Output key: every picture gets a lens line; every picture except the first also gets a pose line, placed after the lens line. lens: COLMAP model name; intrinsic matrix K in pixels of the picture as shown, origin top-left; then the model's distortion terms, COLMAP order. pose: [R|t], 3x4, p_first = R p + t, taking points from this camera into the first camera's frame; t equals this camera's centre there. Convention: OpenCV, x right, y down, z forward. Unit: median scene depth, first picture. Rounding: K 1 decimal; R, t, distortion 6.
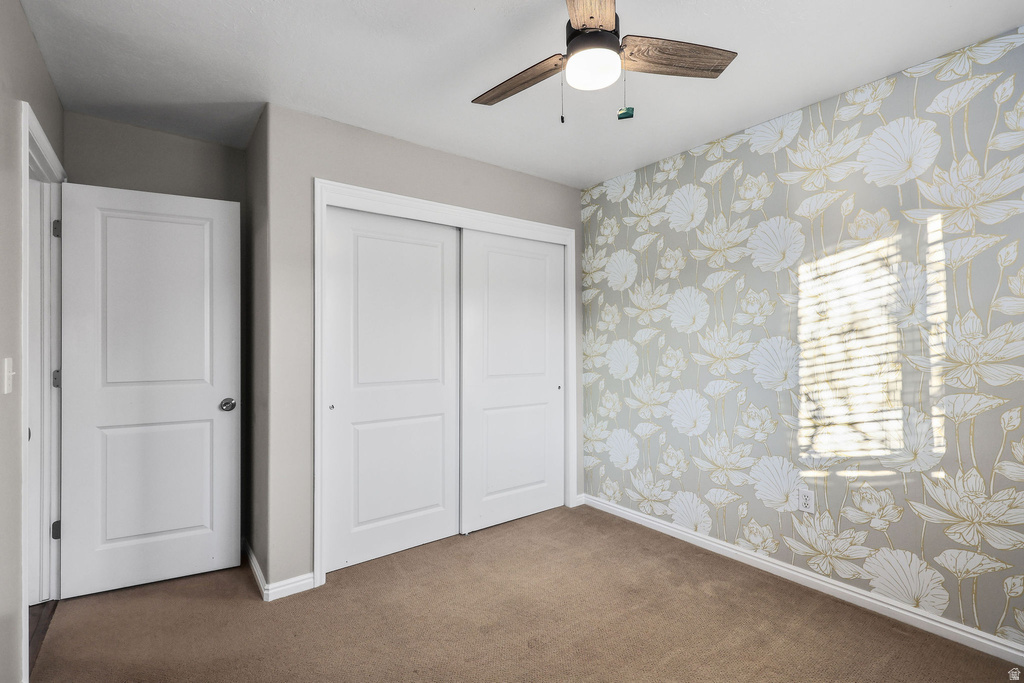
lens RADIAL K [[457.1, 0, 508.2], [0, 457.1, 343.4], [0, 0, 1]] dist [-0.002124, 0.000527]
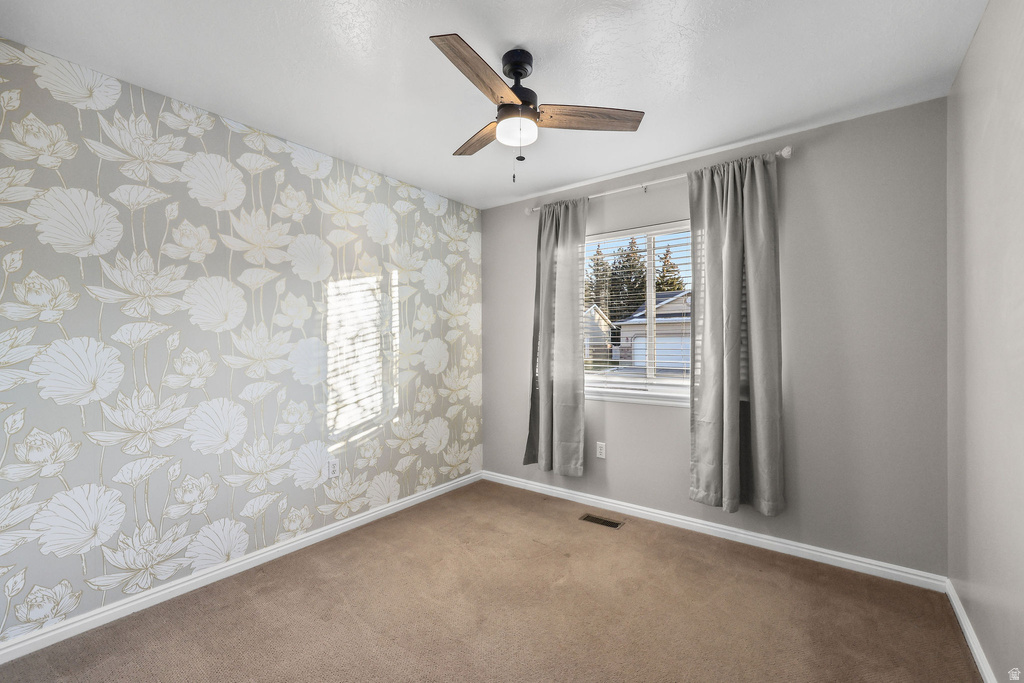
lens RADIAL K [[434.8, 0, 513.7], [0, 434.8, 352.5], [0, 0, 1]] dist [-0.000525, 0.000040]
pose [[-0.272931, -0.011431, 0.961966, -0.643800], [0.005764, 0.999892, 0.013517, 0.008790], [-0.962016, 0.009234, -0.272836, 0.850481]]
